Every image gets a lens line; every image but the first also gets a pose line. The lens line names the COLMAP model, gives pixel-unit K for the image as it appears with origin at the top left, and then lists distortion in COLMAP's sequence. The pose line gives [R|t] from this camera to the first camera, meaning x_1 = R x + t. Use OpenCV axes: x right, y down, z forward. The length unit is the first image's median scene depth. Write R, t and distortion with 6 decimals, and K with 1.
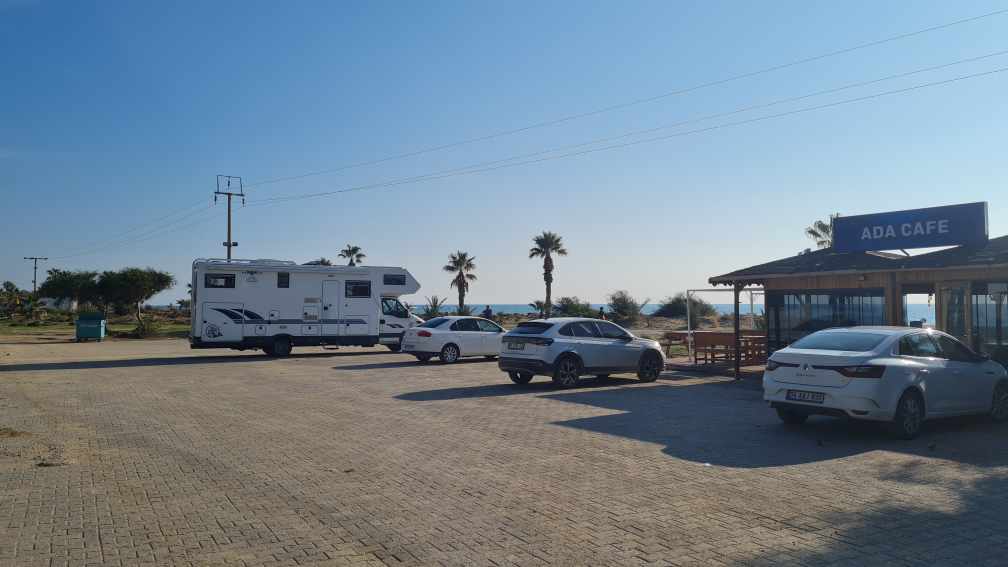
lens RADIAL K [[731.3, 0, 504.0], [0, 731.3, 283.5], [0, 0, 1]] dist [0.000048, 0.000760]
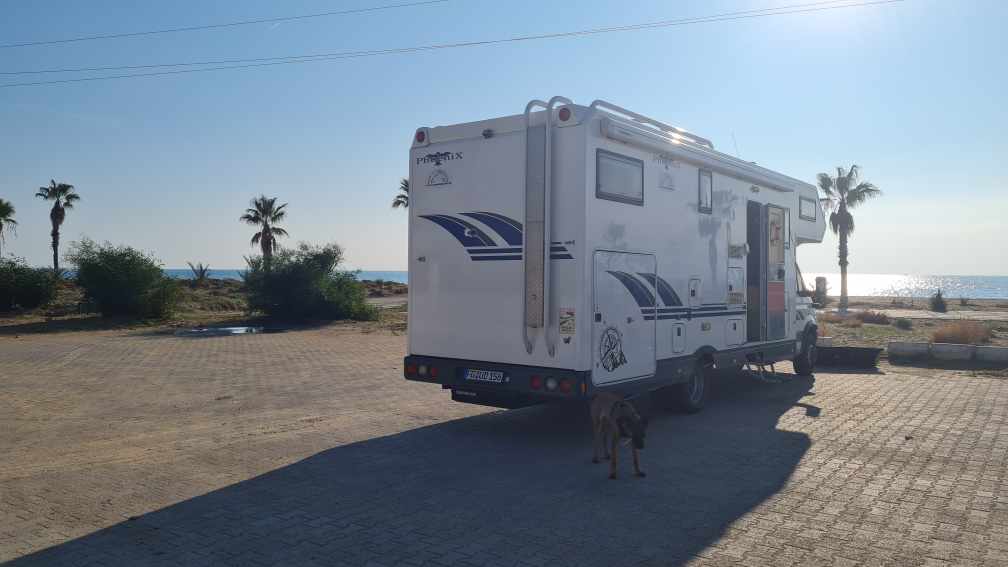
lens RADIAL K [[763.4, 0, 504.0], [0, 763.4, 283.5], [0, 0, 1]] dist [0.005772, 0.004528]
pose [[0.911451, 0.004826, 0.411380, -0.183144], [-0.023171, 0.998946, 0.039620, 0.009118], [-0.410756, -0.045643, 0.910602, 0.240826]]
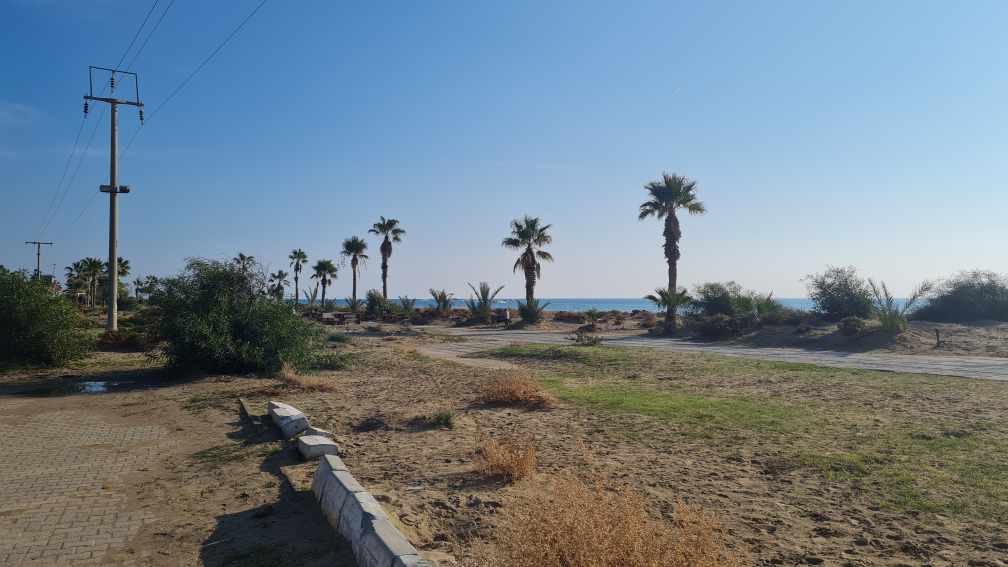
lens RADIAL K [[763.4, 0, 504.0], [0, 763.4, 283.5], [0, 0, 1]] dist [0.005772, 0.004528]
pose [[0.993730, 0.000132, -0.111807, -0.005321], [0.000832, 0.999963, 0.008576, 0.012337], [0.111804, -0.008615, 0.993693, 0.370049]]
